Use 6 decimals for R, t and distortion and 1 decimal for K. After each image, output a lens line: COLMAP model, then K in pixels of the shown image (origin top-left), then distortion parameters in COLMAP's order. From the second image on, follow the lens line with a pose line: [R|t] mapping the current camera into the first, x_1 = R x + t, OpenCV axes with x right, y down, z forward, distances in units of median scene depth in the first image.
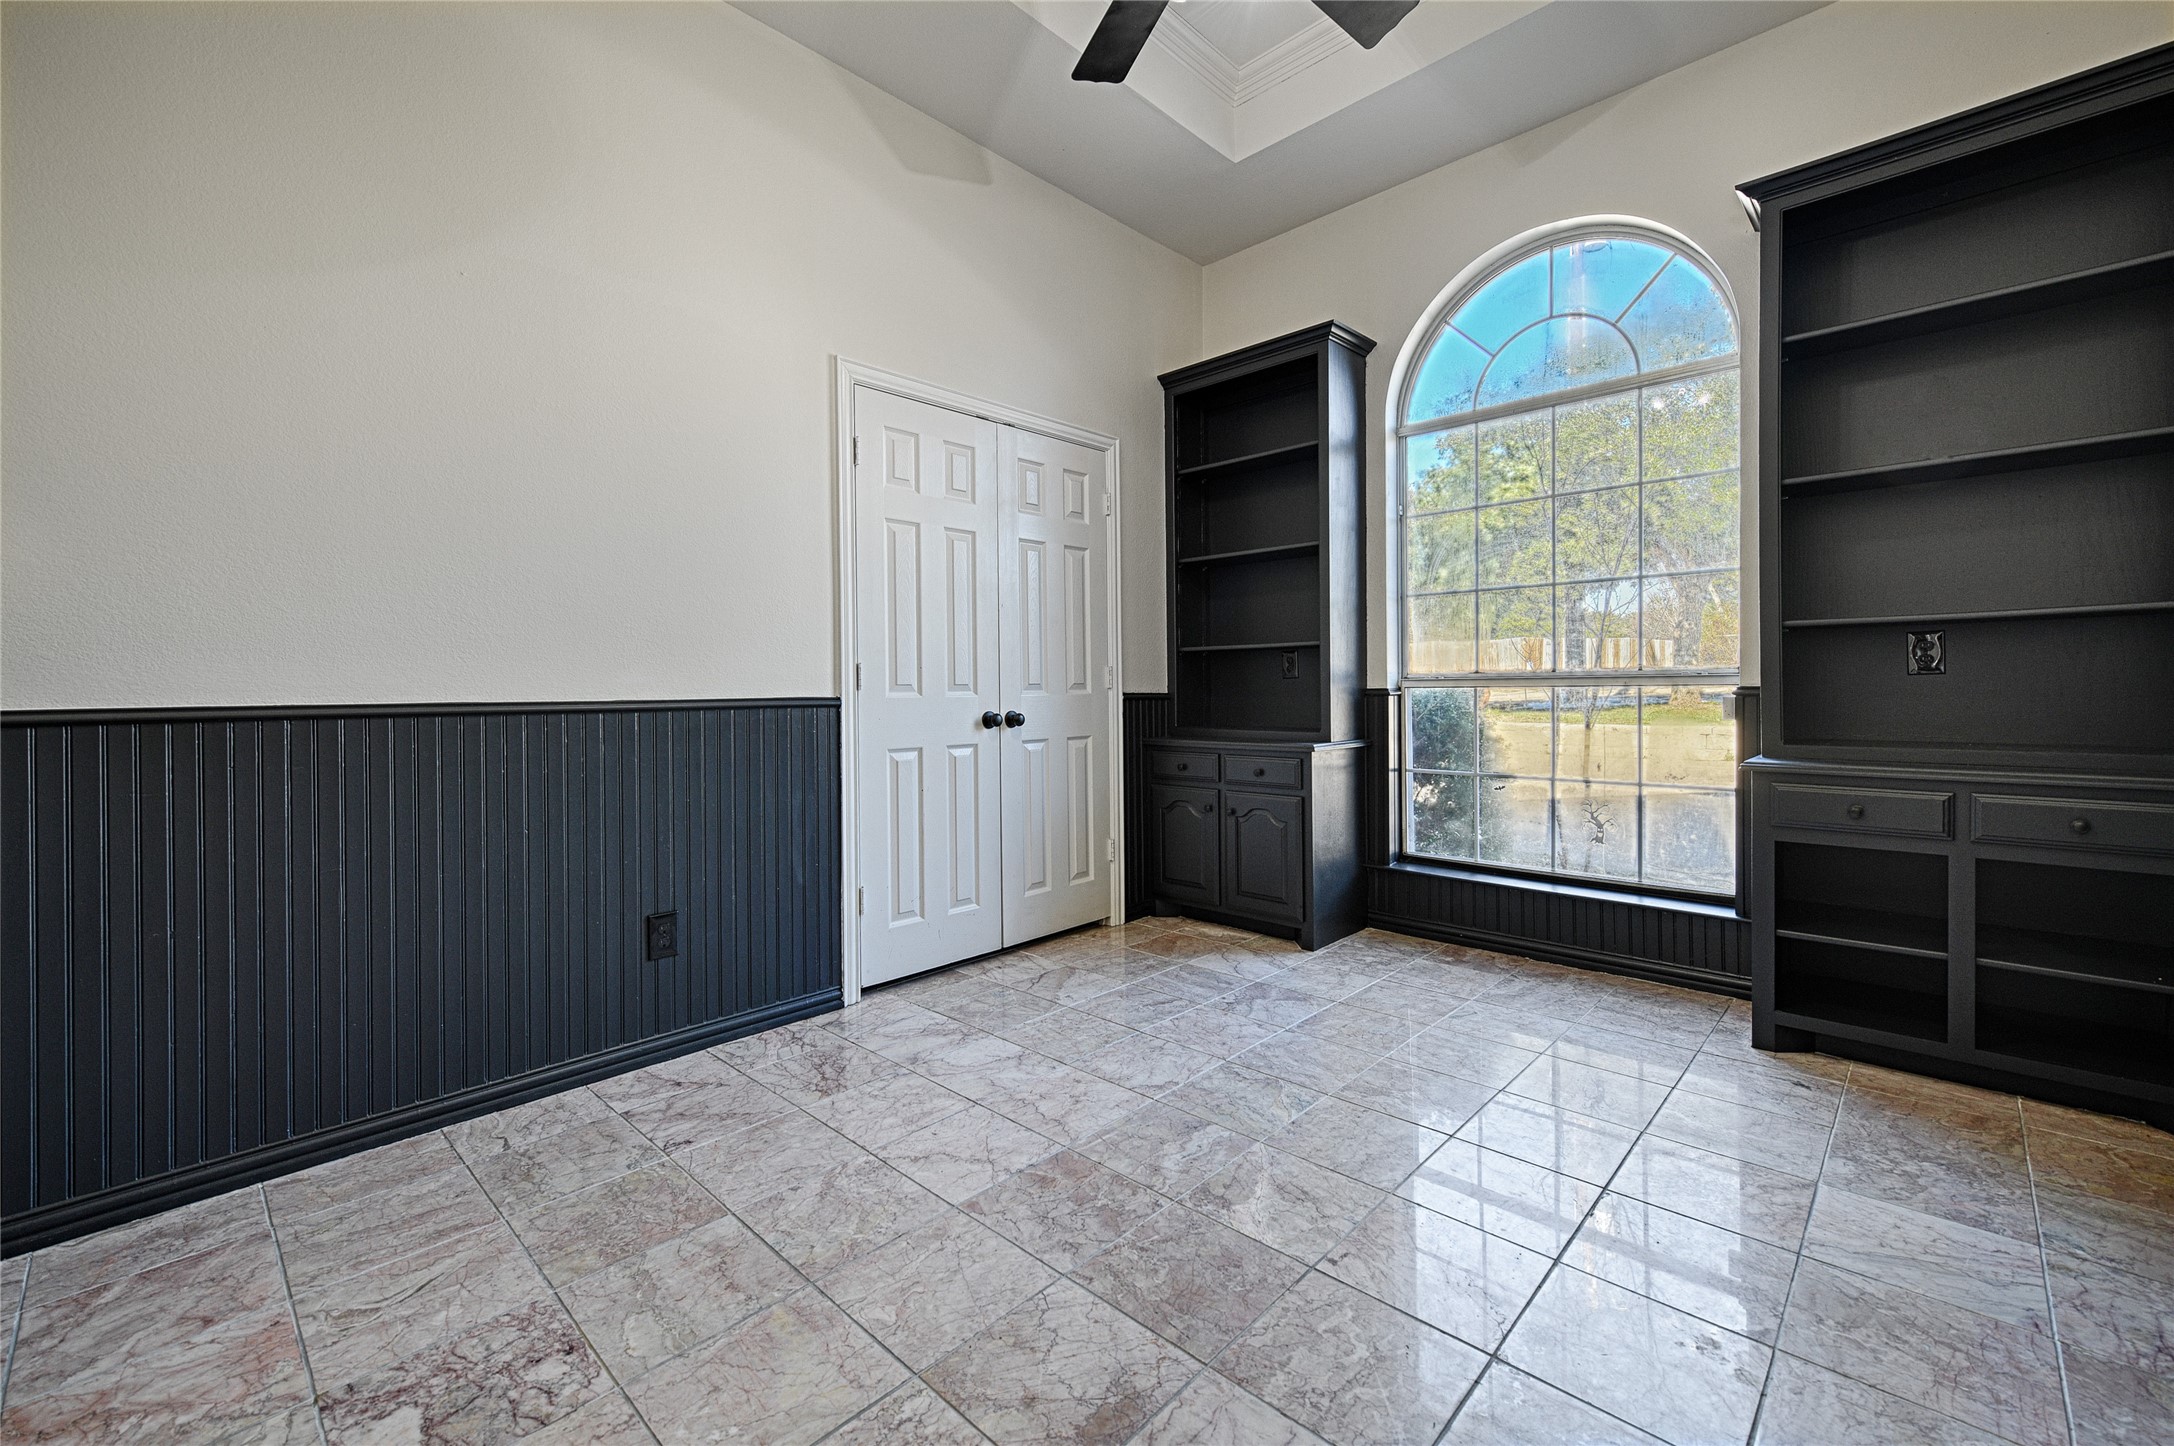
lens RADIAL K [[893.0, 0, 1085.8], [0, 893.0, 702.8], [0, 0, 1]] dist [0.003075, 0.000263]
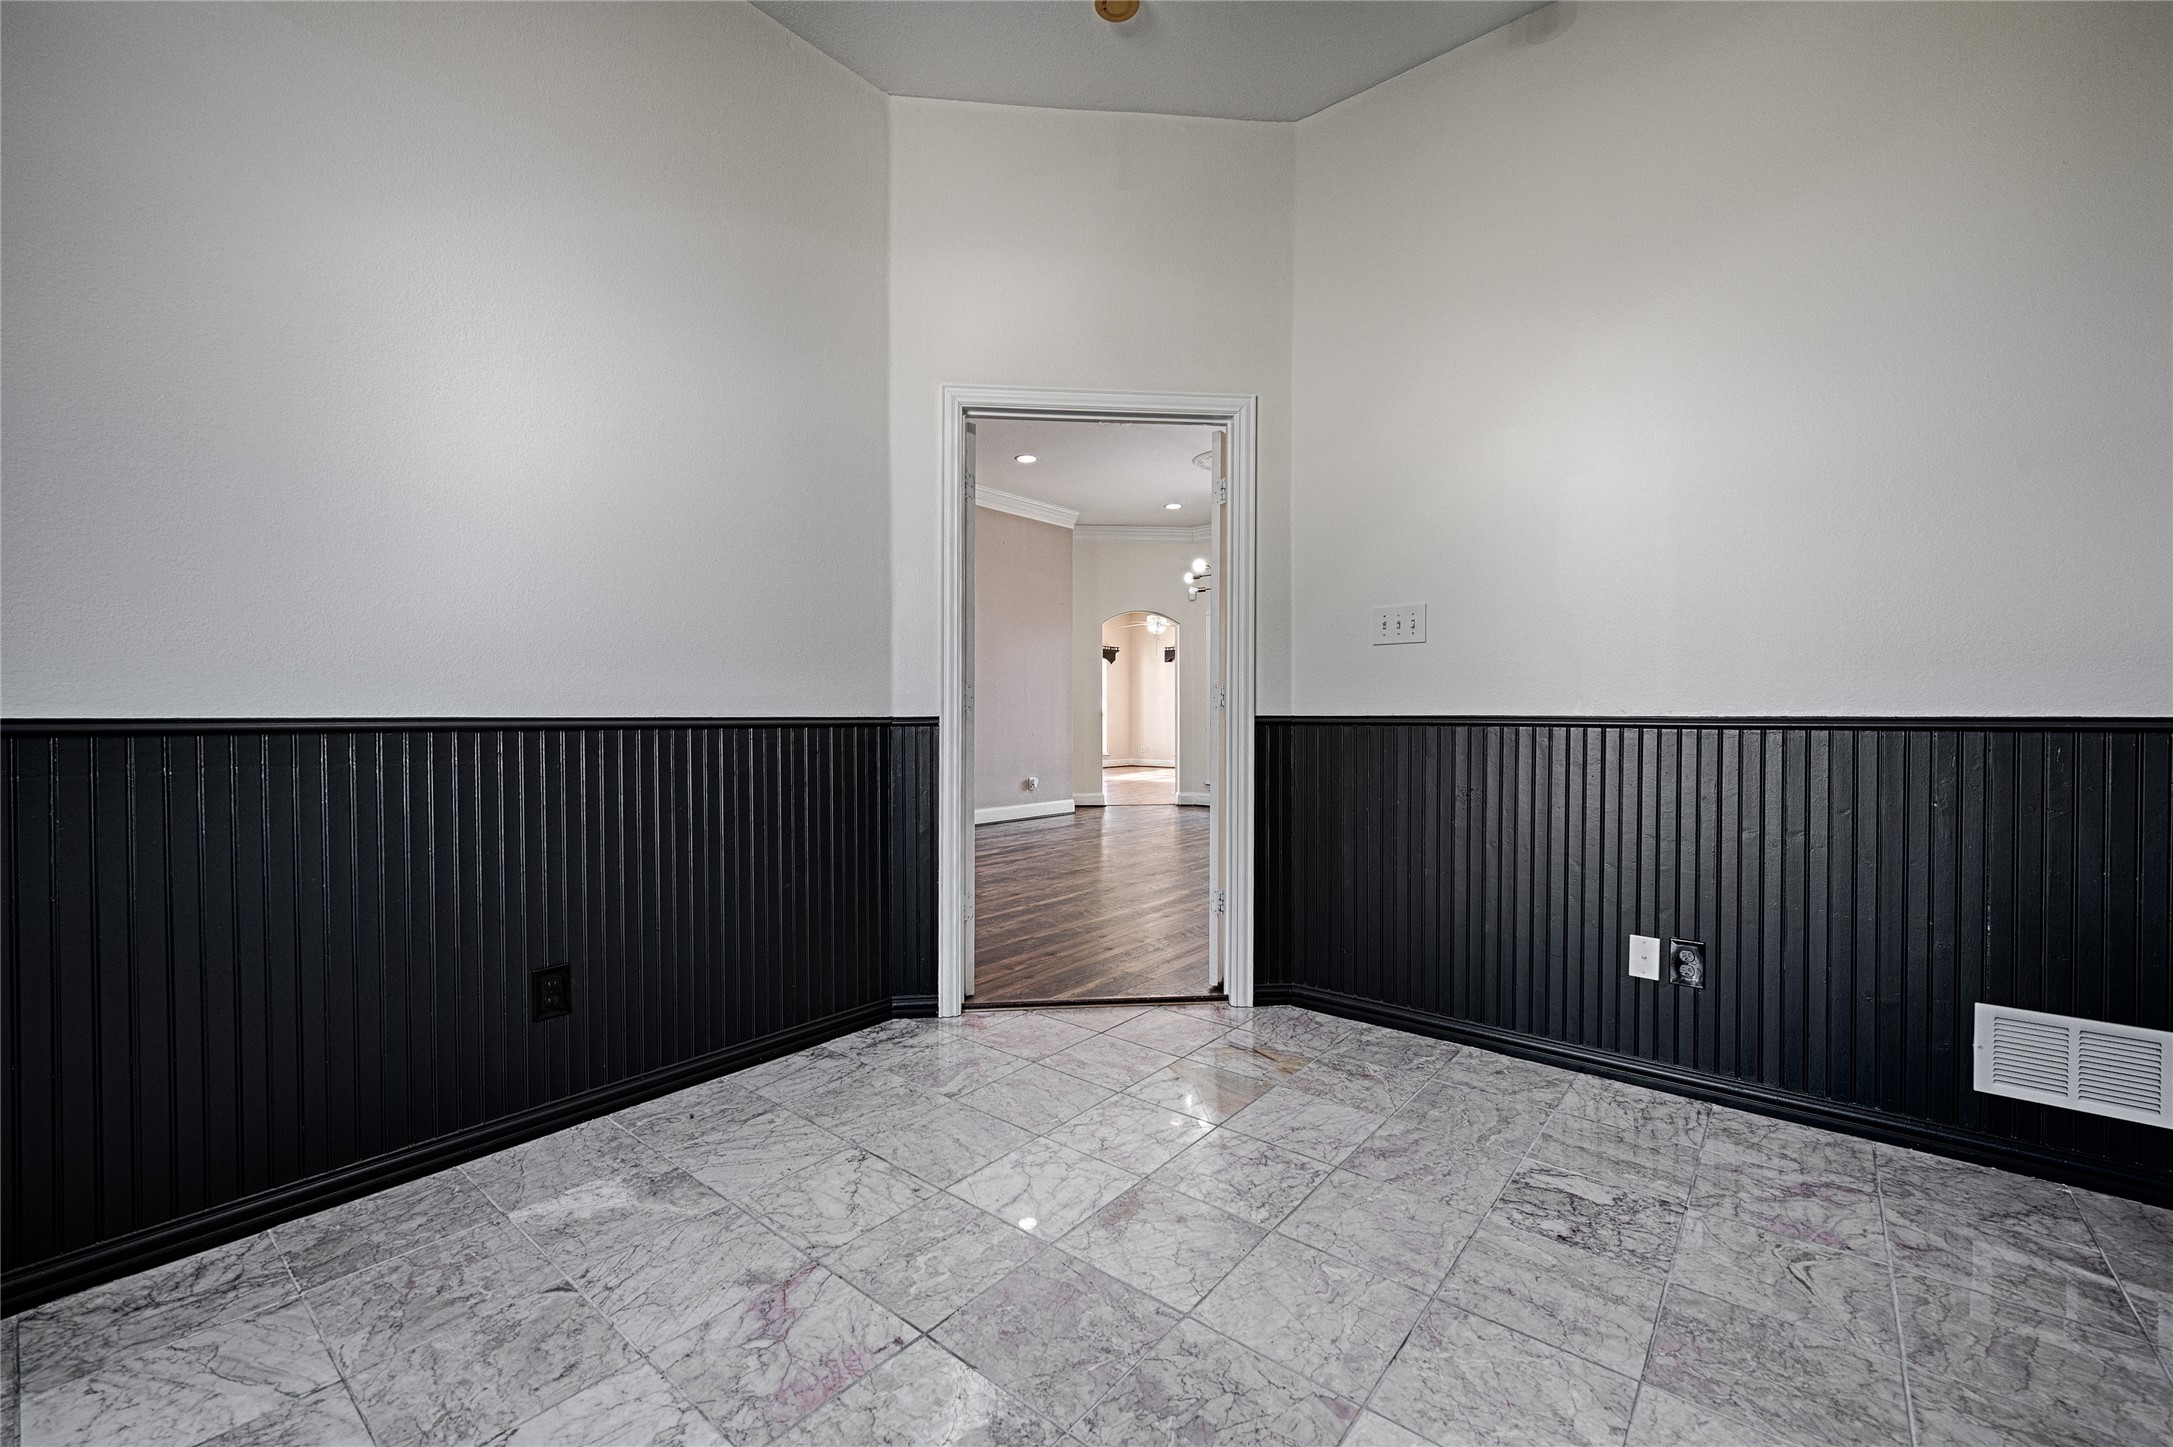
lens RADIAL K [[899.3, 0, 1086.2], [0, 899.3, 720.1], [0, 0, 1]] dist [0.011504, 0.000012]
pose [[-0.996772, 0.013315, -0.079178, 0.152005], [0.011335, 0.999613, 0.025407, -0.028696], [0.079485, 0.024427, -0.996537, 1.943436]]
